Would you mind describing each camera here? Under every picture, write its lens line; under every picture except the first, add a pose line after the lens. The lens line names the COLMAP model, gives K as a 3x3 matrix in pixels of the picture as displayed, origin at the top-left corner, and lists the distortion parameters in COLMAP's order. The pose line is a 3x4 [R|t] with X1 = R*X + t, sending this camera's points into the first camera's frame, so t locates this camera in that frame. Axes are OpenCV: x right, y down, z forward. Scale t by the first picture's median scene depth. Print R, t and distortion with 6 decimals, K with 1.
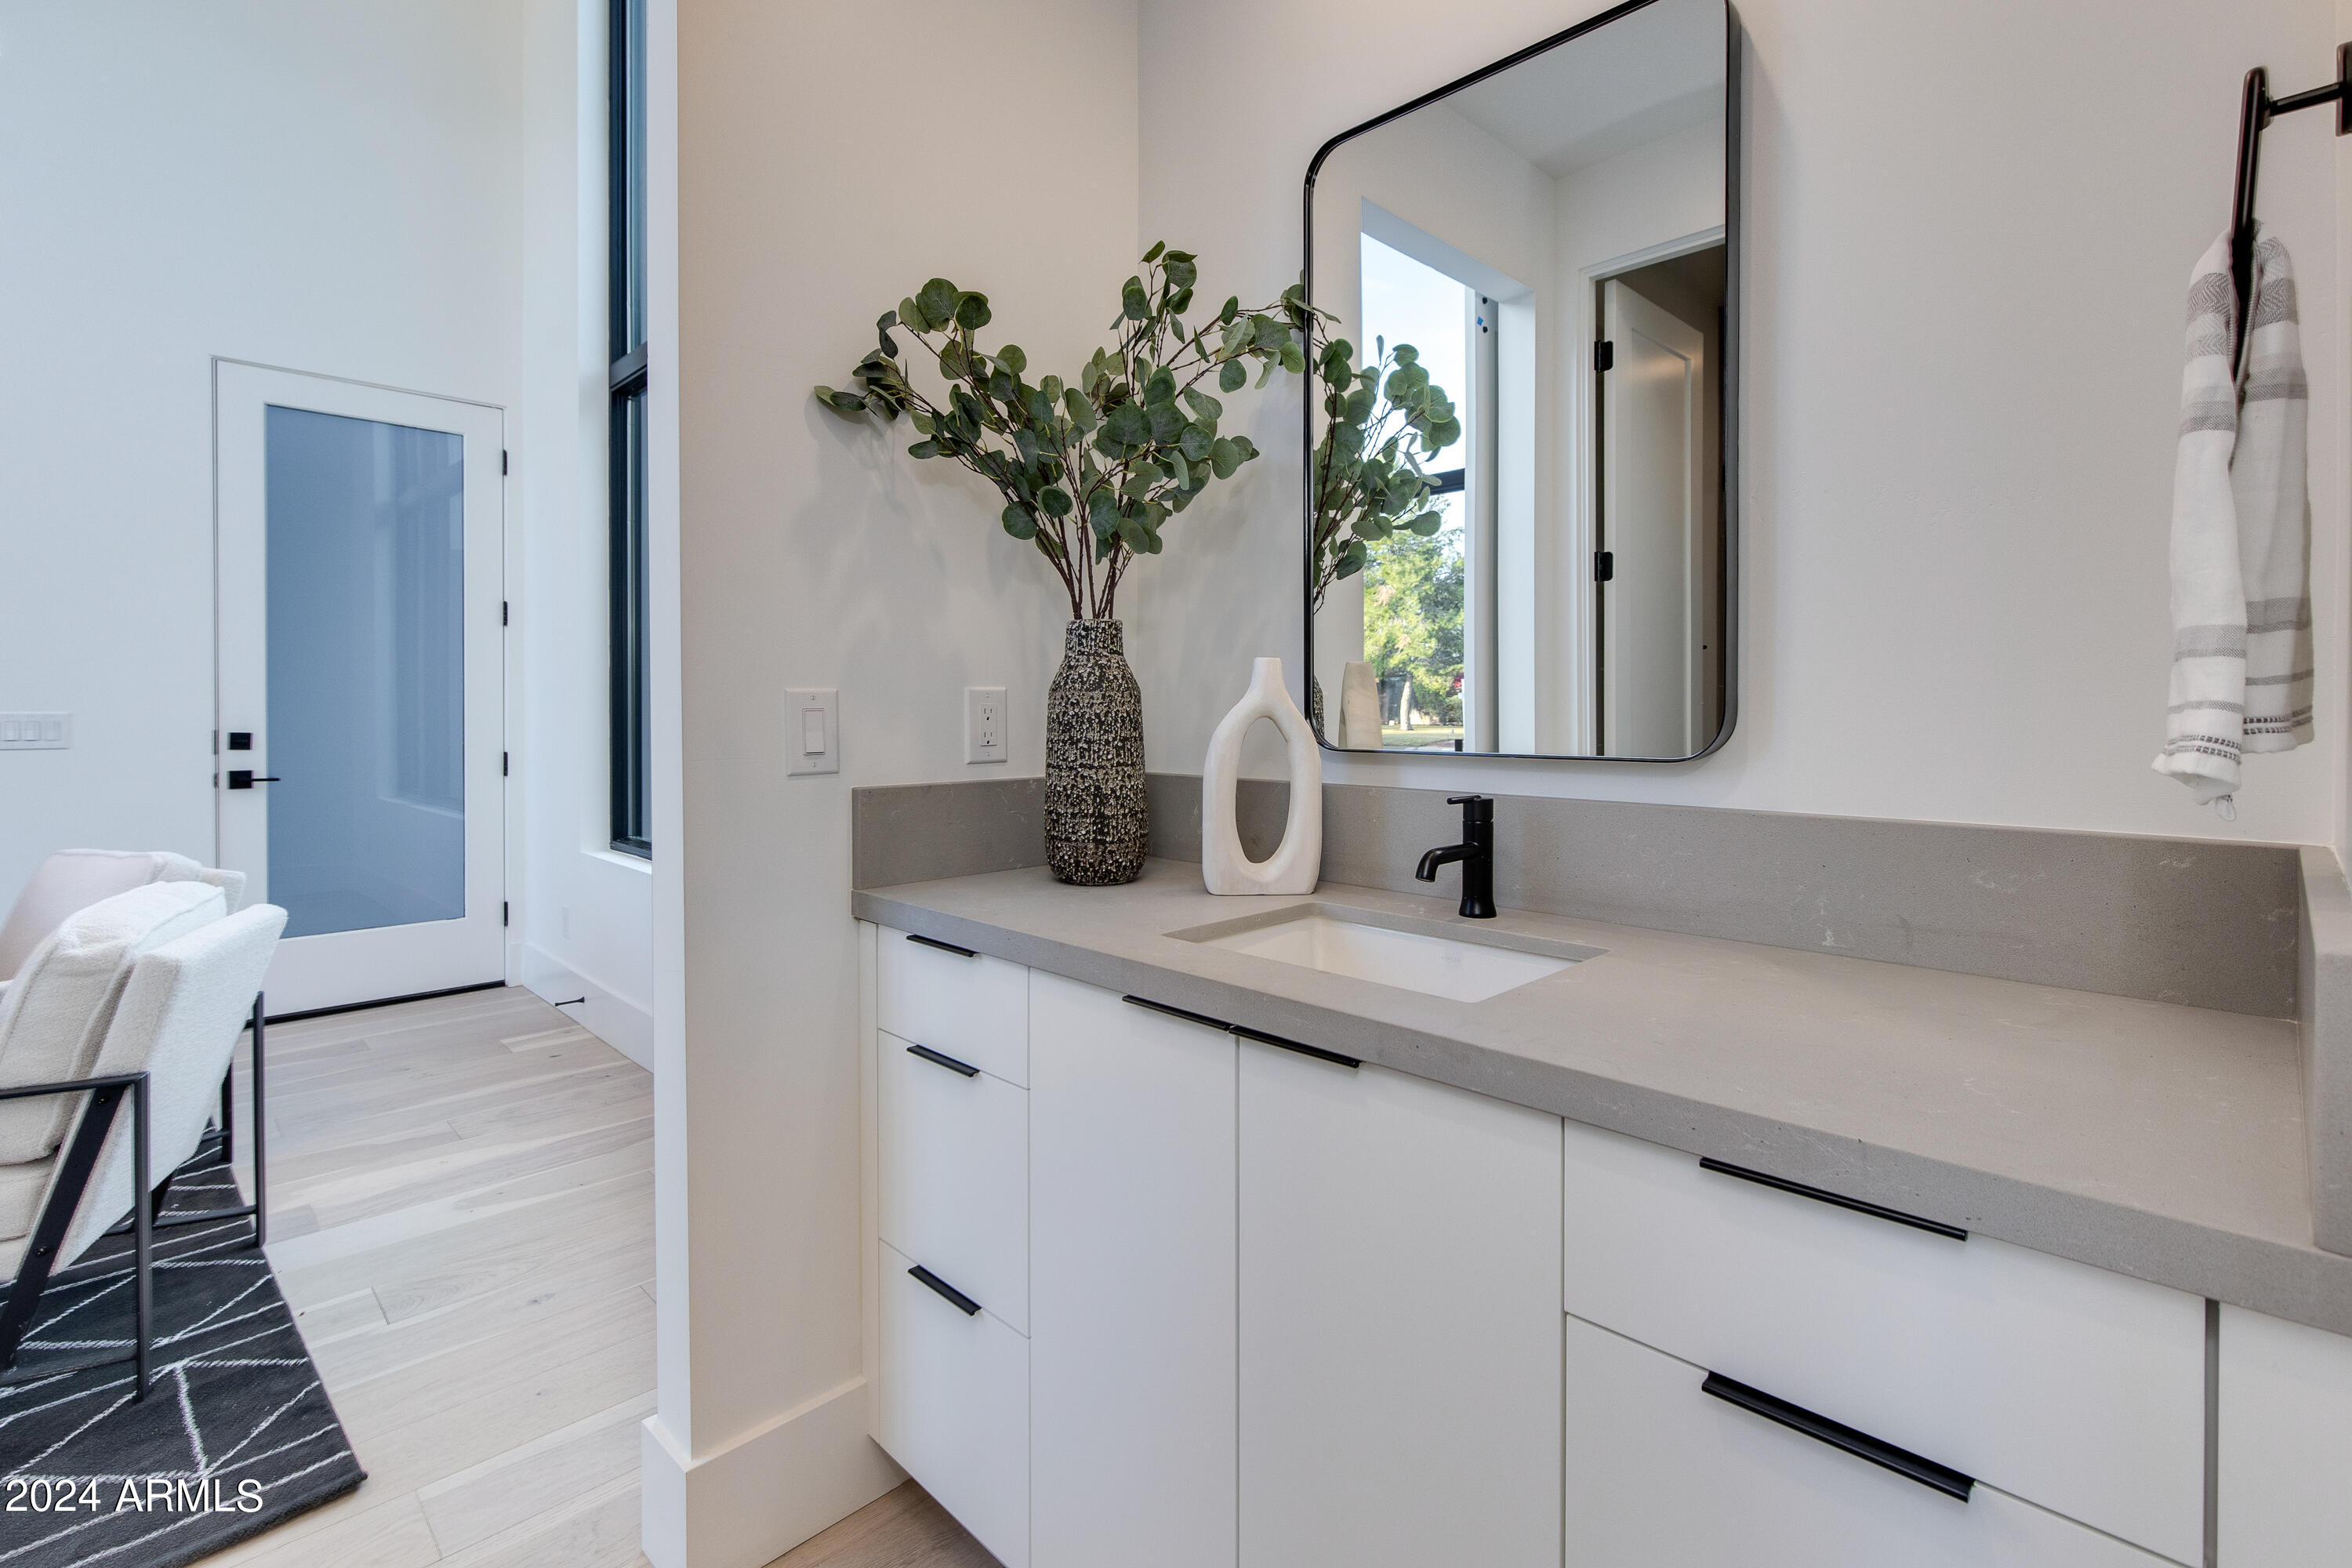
lens RADIAL K [[1077.1, 0, 1189.0], [0, 1077.1, 713.1], [0, 0, 1]] dist [-0.003271, -0.000339]
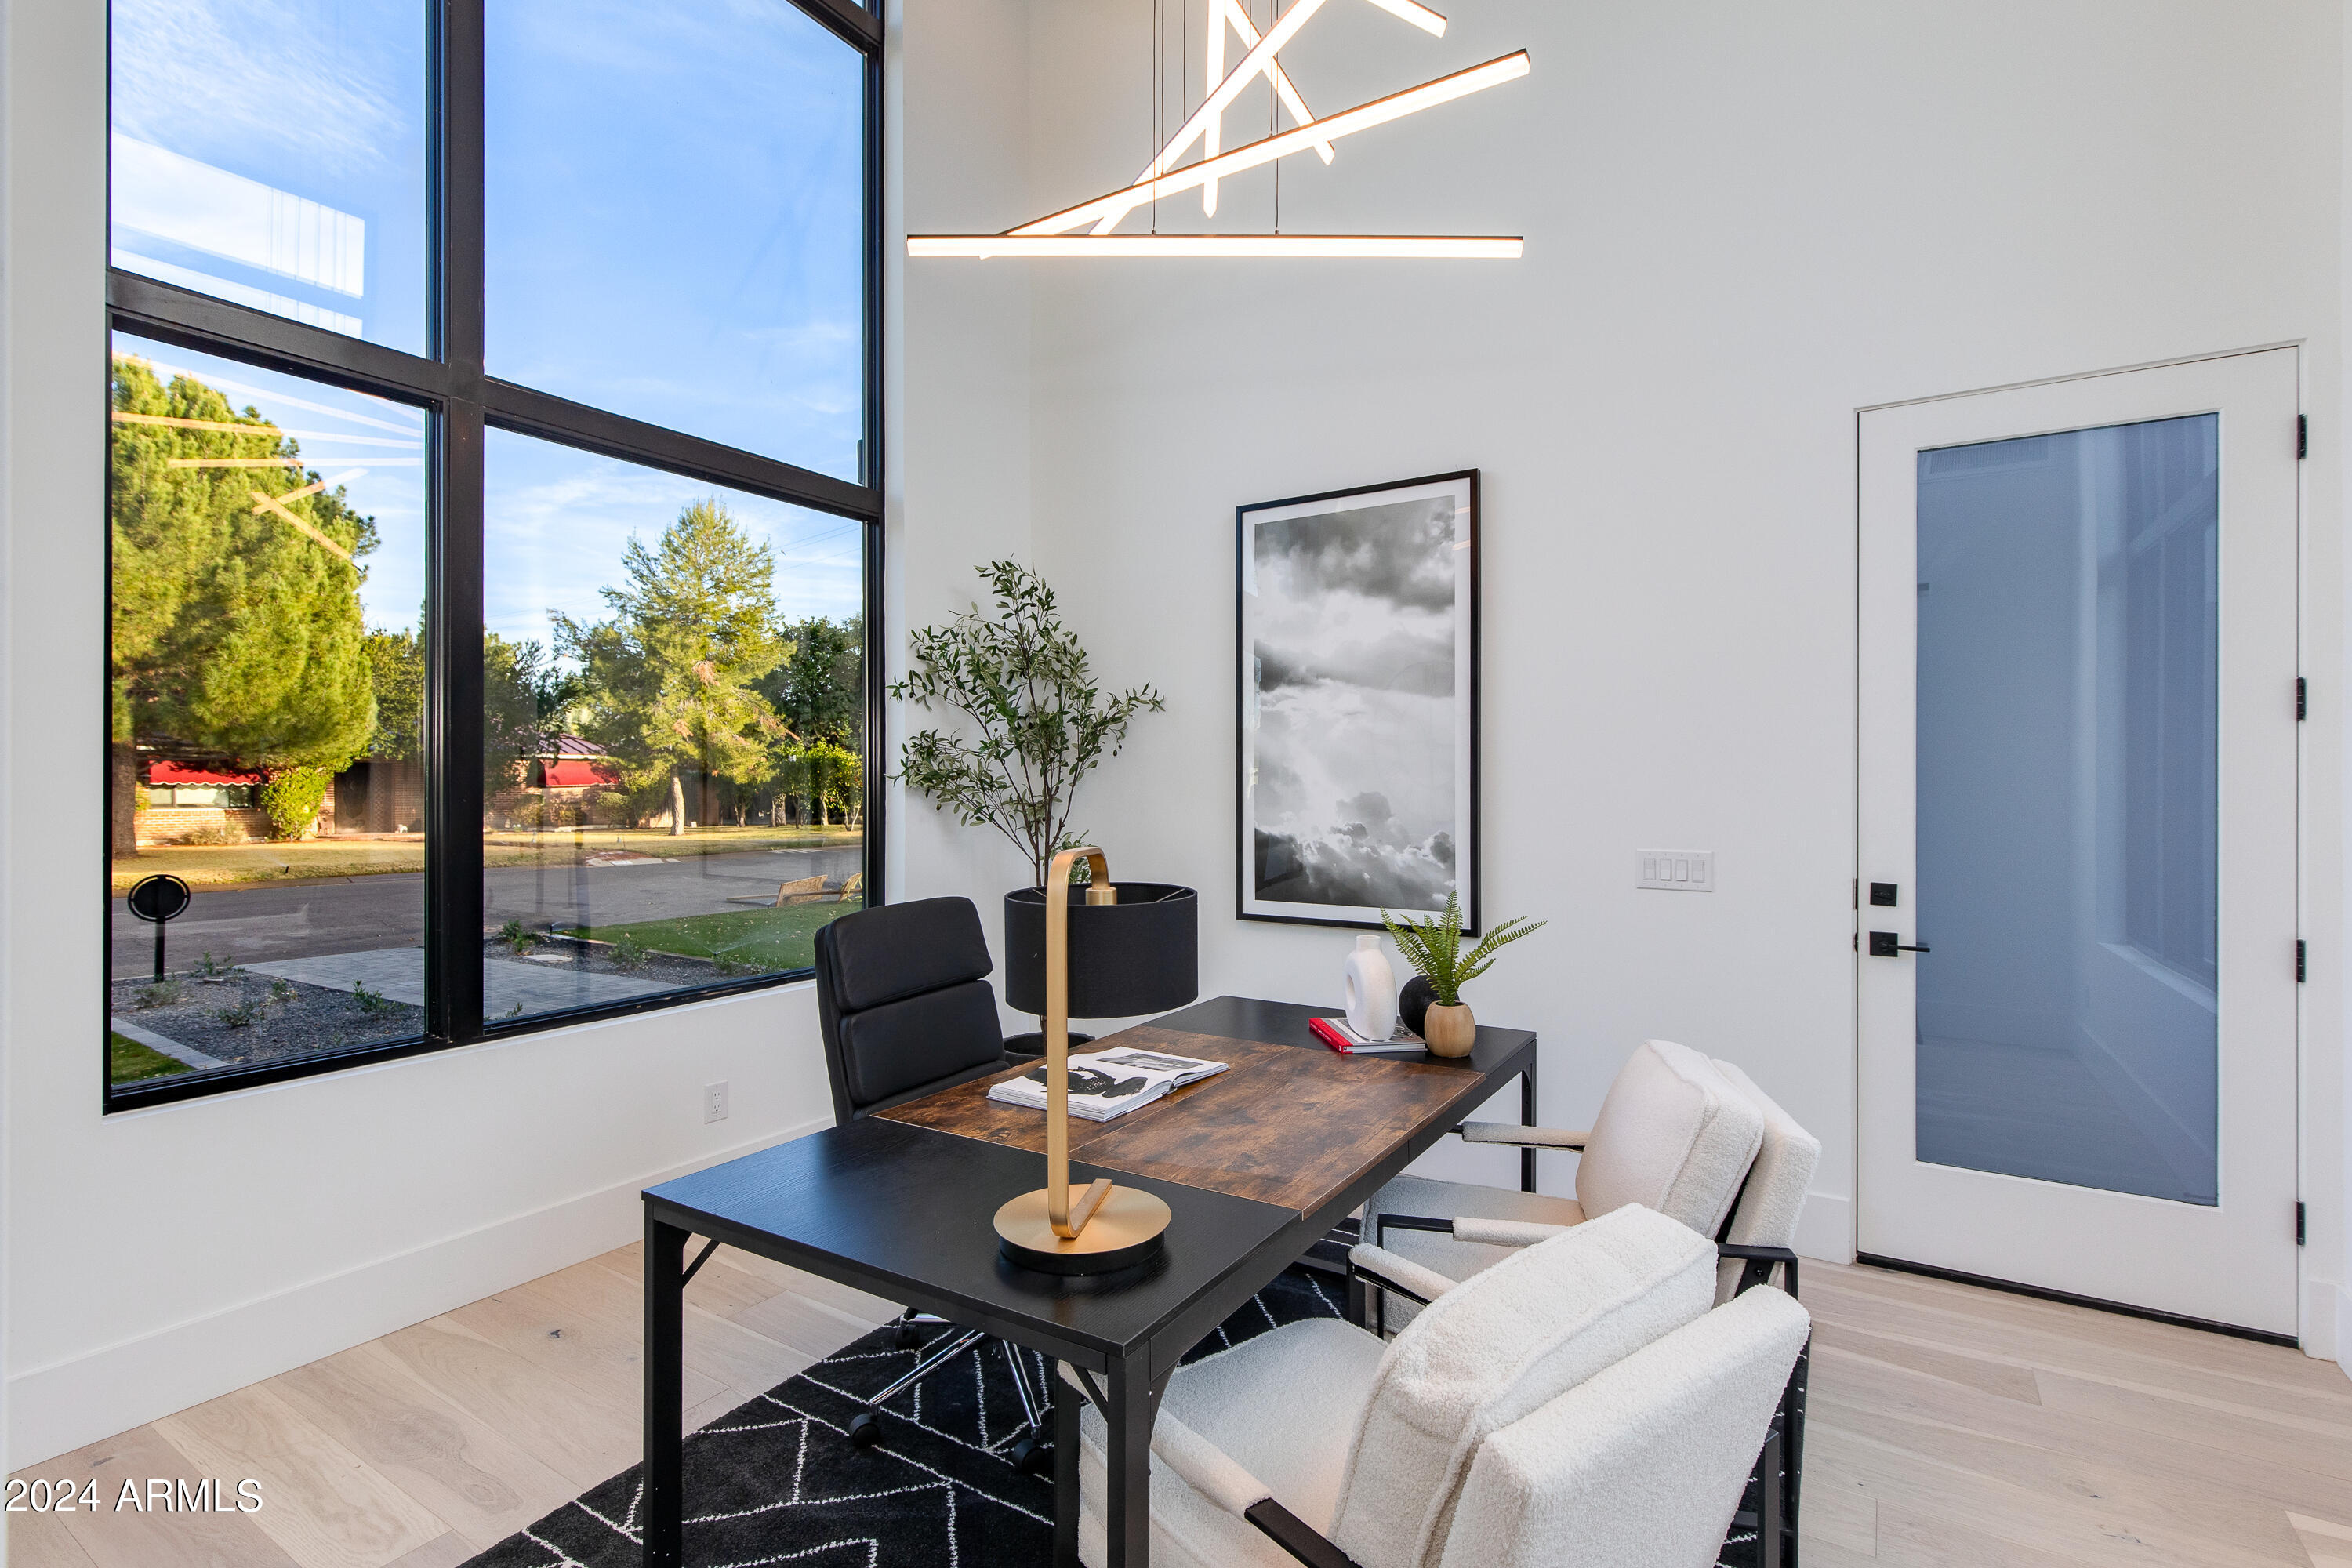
lens RADIAL K [[1085.1, 0, 1177.5], [0, 1085.1, 785.6], [0, 0, 1]] dist [0.001728, -0.000236]
pose [[0.199579, 0.001568, -0.979880, -0.216553], [-0.004670, 0.999989, 0.000649, -0.050407], [0.979871, 0.004446, 0.199584, 0.342912]]
